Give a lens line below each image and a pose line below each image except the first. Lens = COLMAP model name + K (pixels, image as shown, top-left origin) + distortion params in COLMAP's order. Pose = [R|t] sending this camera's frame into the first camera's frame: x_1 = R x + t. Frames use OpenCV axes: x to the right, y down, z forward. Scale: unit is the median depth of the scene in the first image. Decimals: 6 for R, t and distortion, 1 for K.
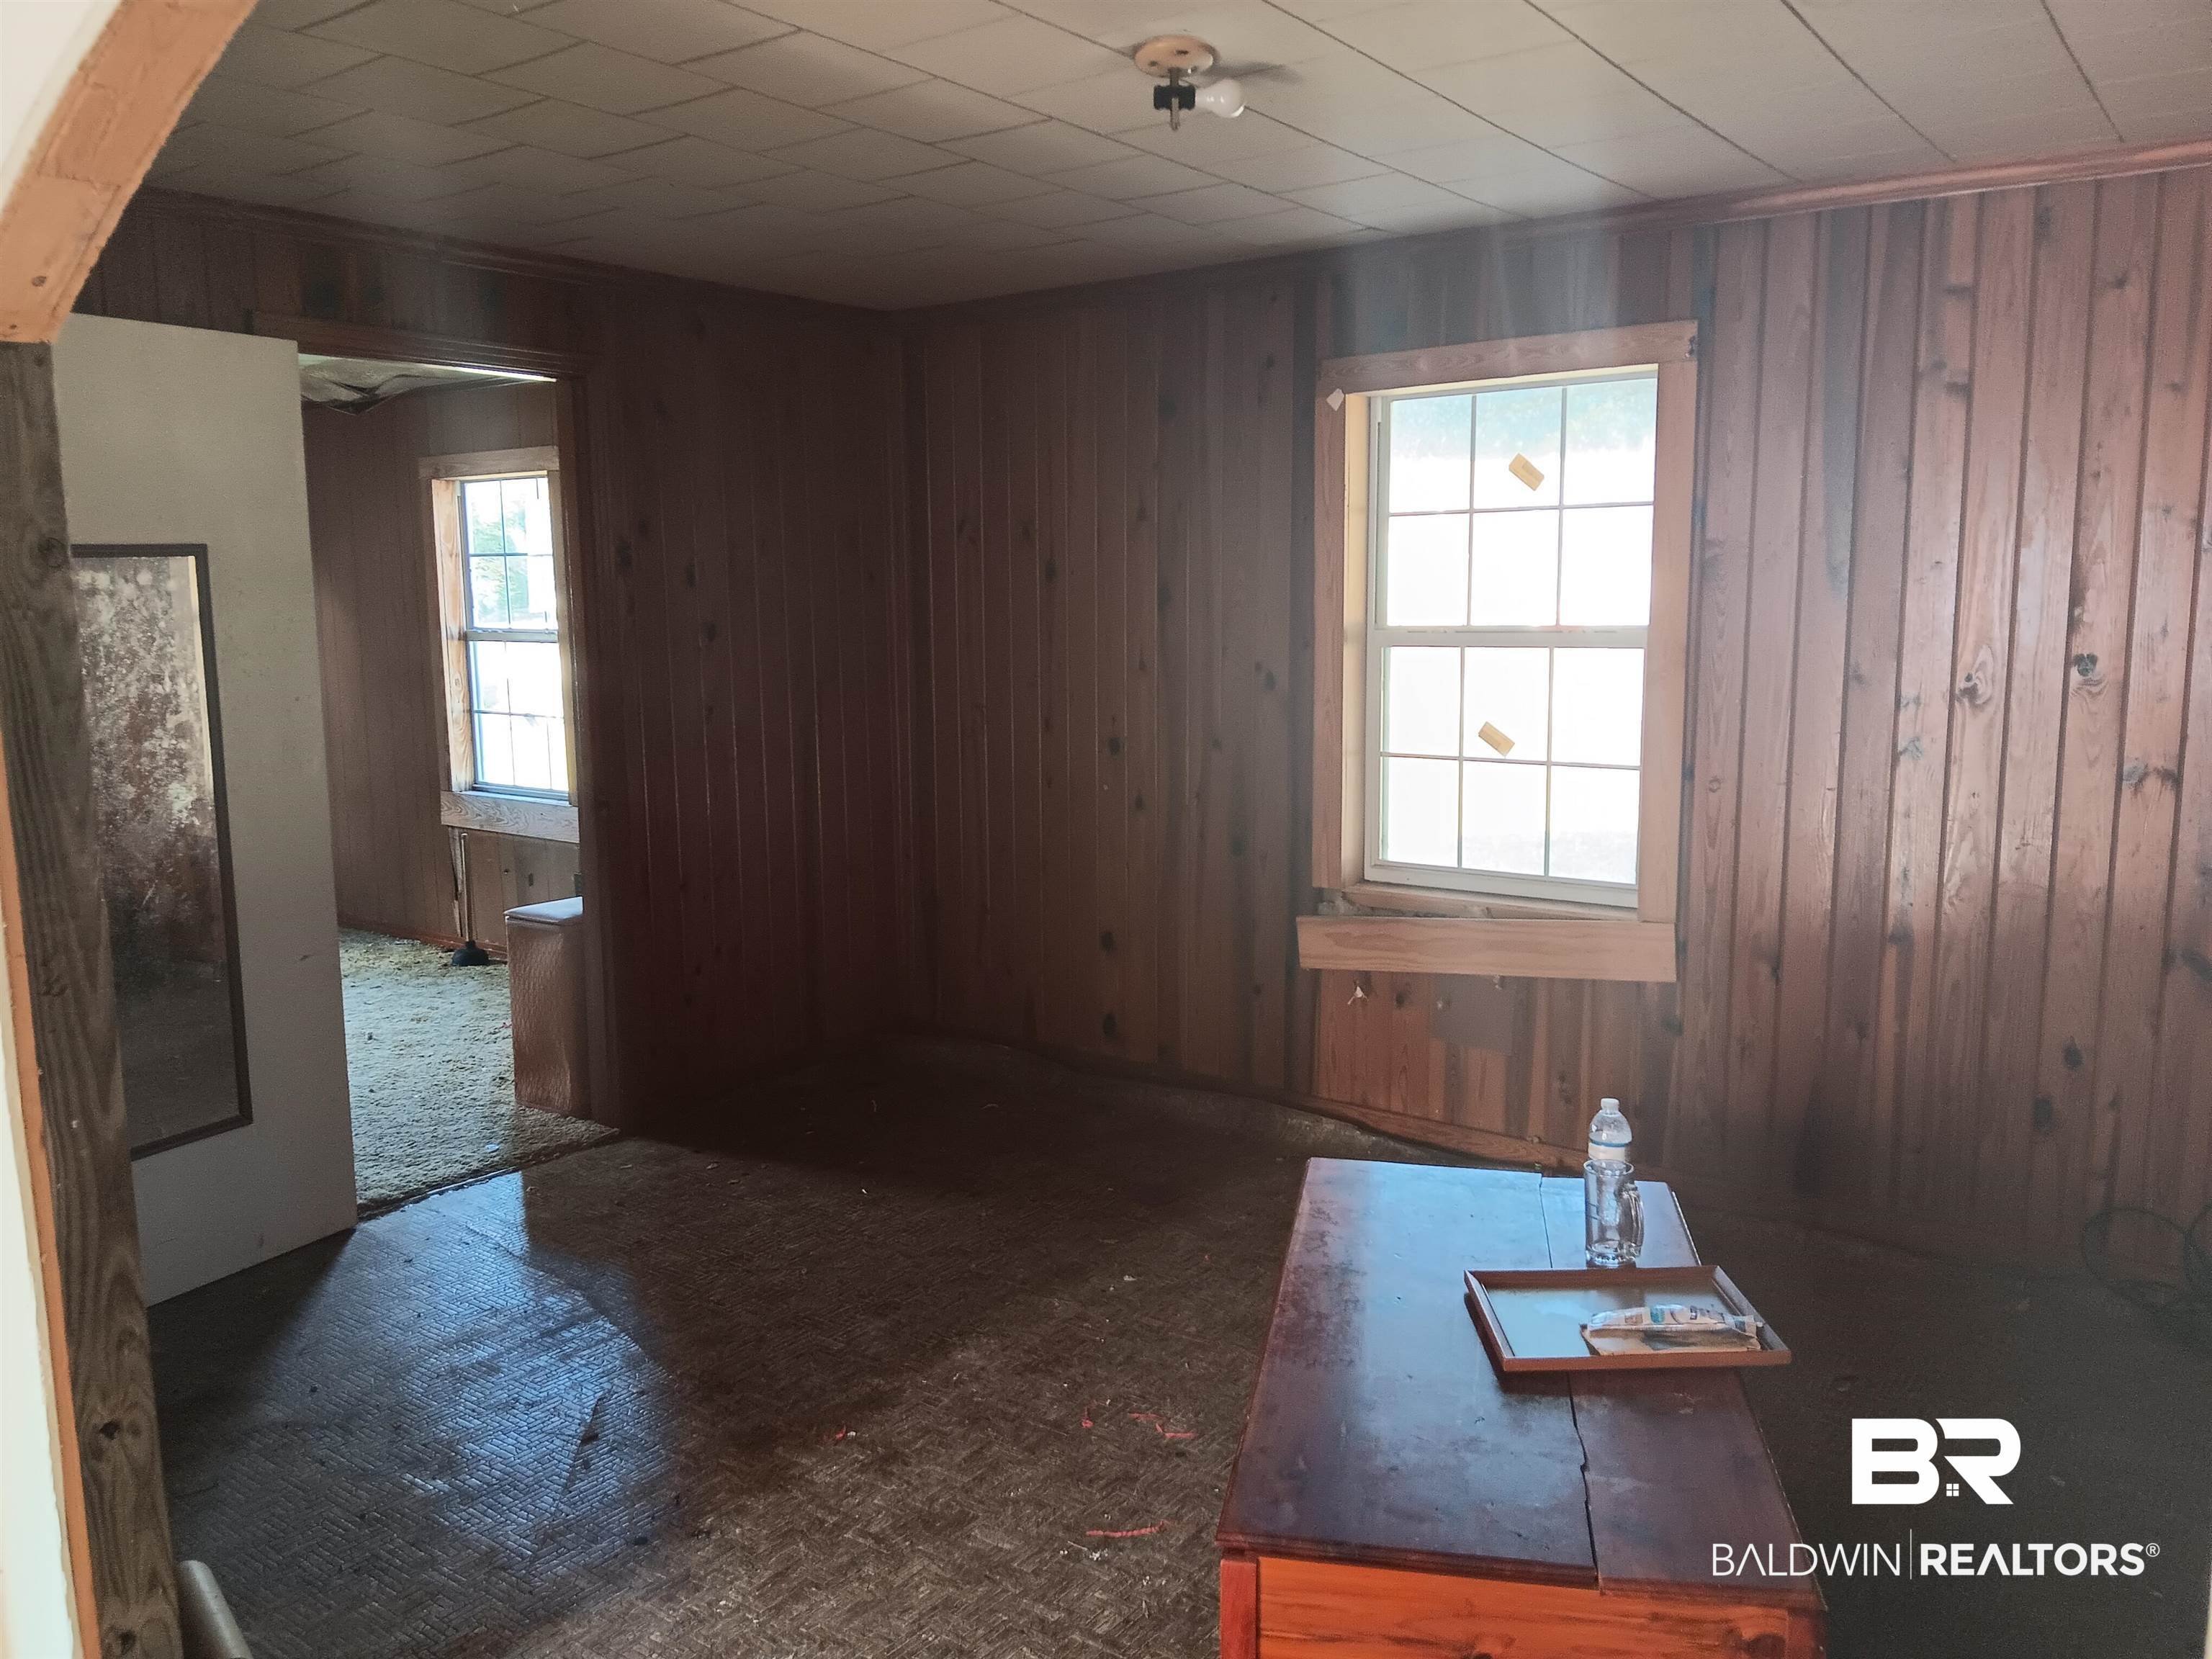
lens RADIAL K [[1697.7, 0, 1101.9], [0, 1697.7, 835.2], [0, 0, 1]] dist [0.002402, -0.005653]
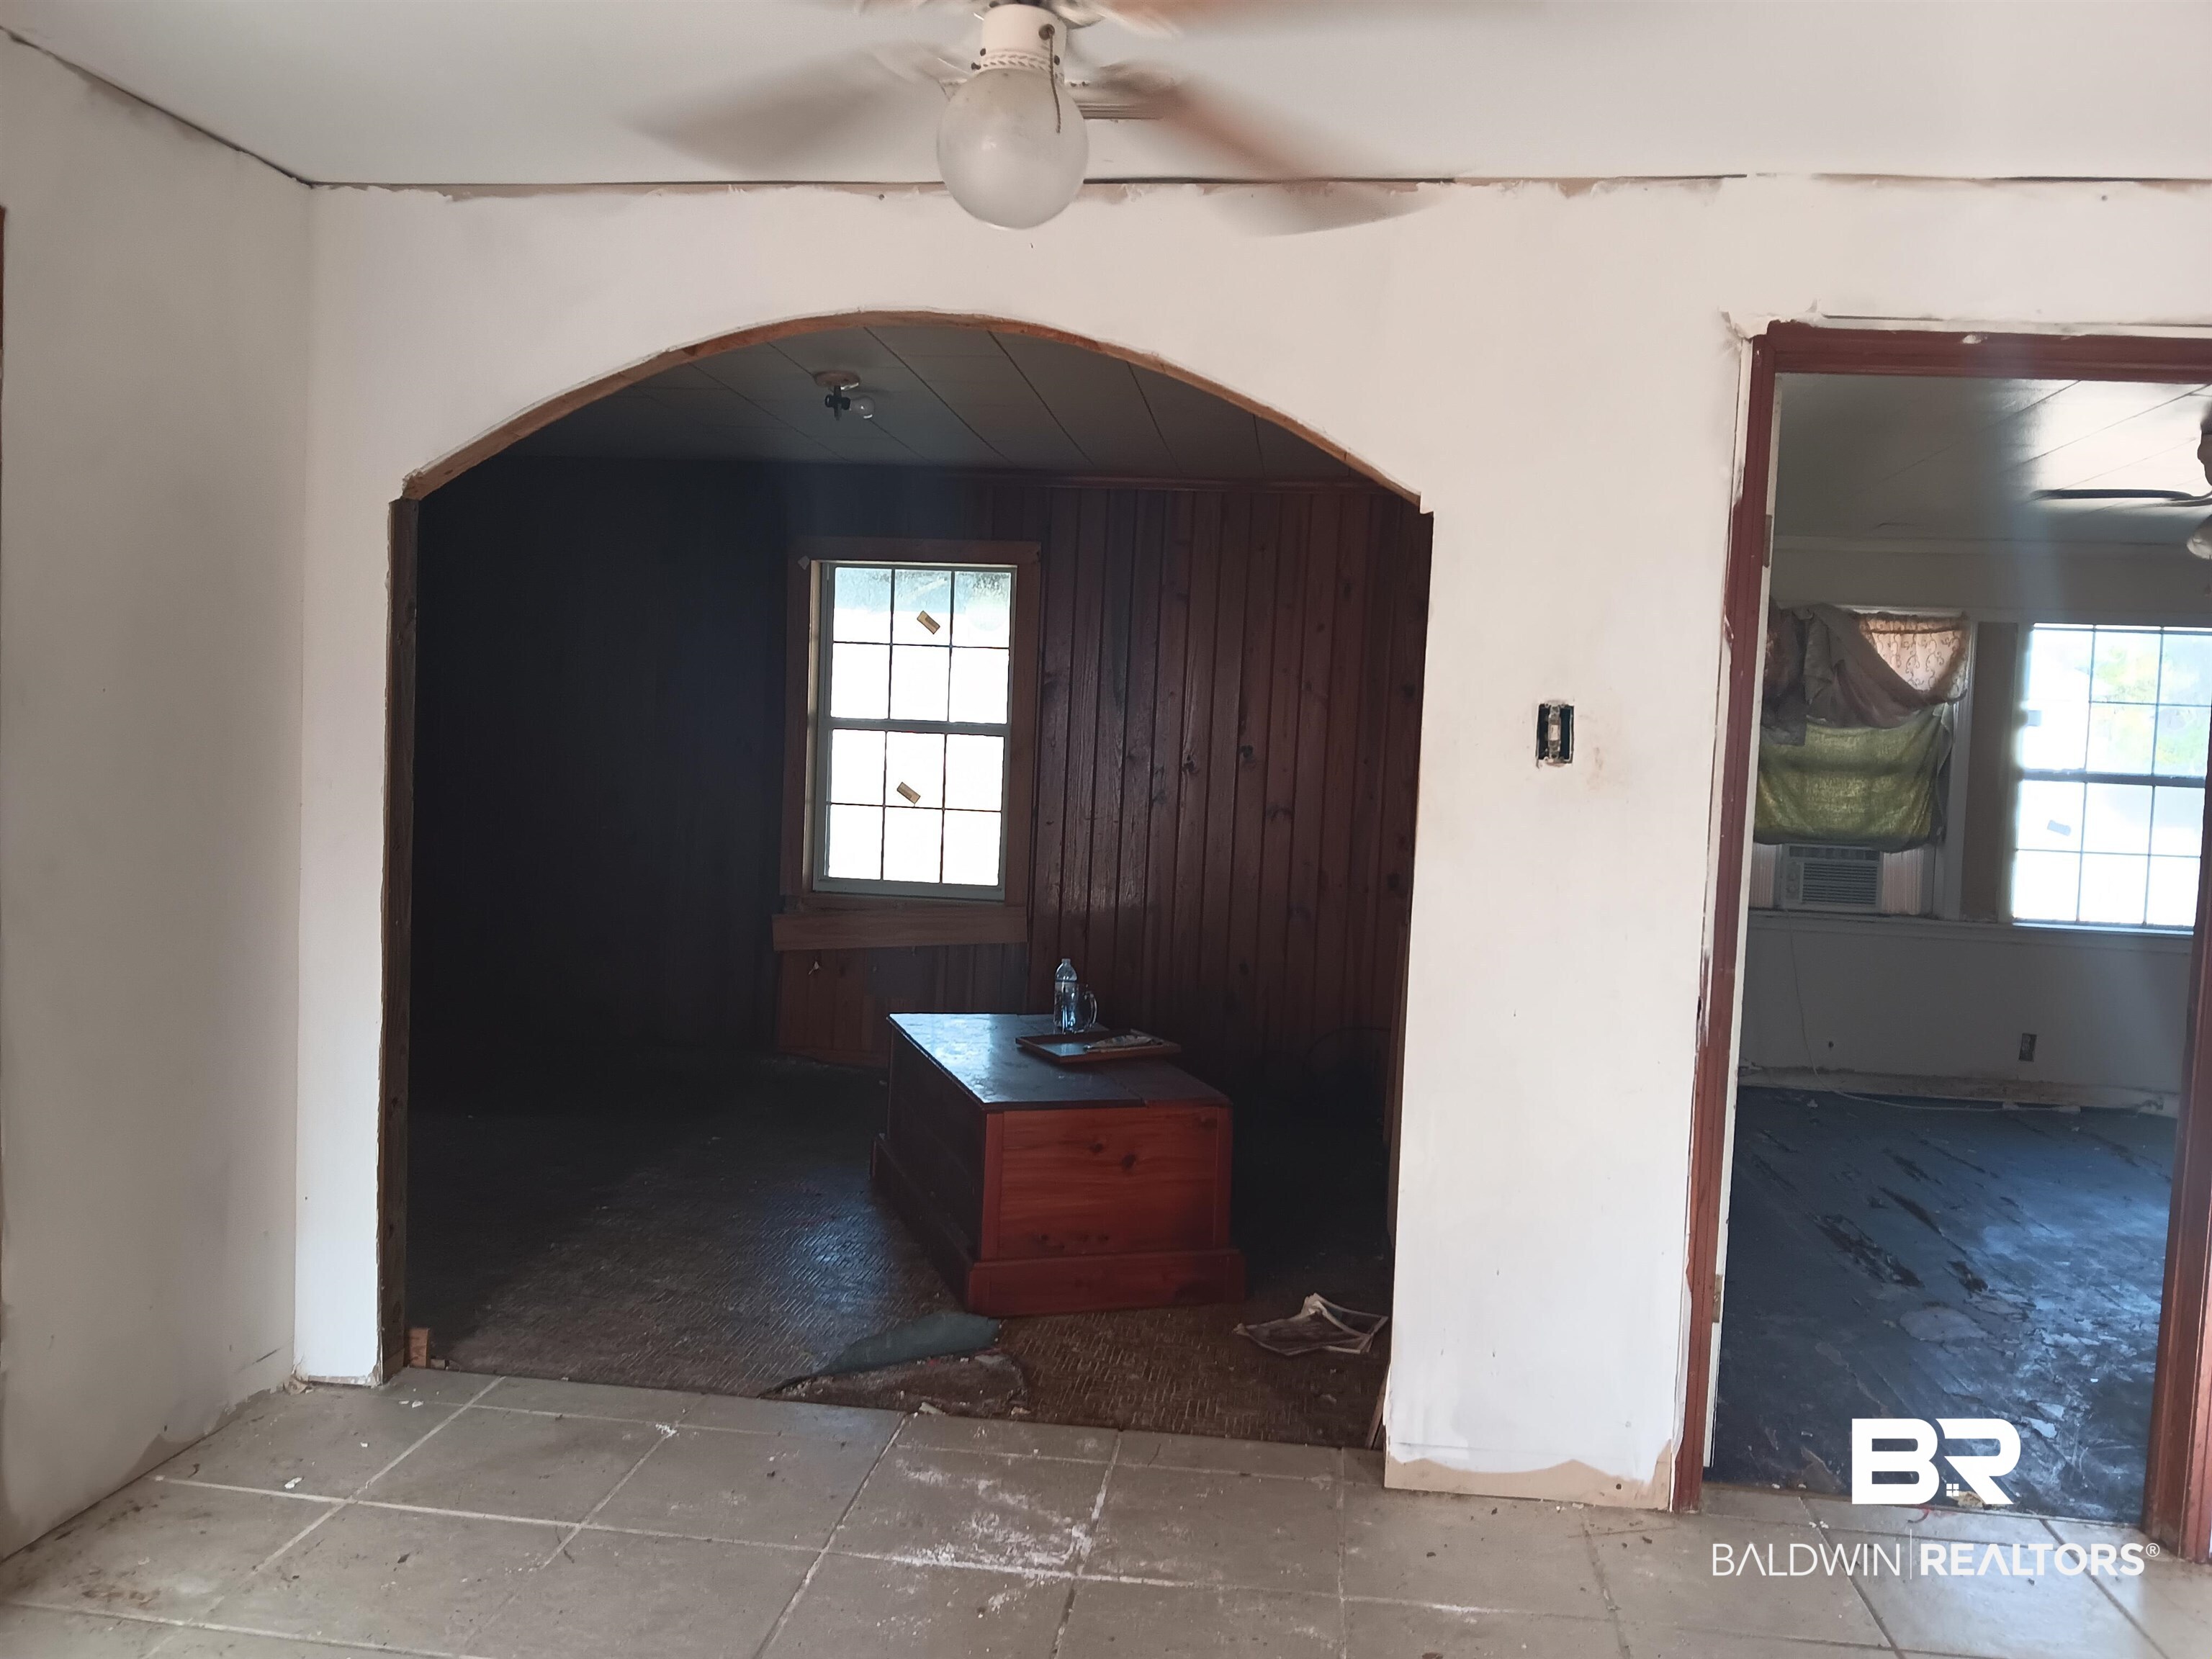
lens RADIAL K [[1697.7, 0, 1109.9], [0, 1697.7, 827.4], [0, 0, 1]] dist [0.002402, -0.005653]
pose [[0.869004, 0.021848, 0.494323, -0.379758], [0.019797, 0.996690, -0.078853, 0.102354], [-0.494409, 0.078310, 0.865695, -0.425803]]
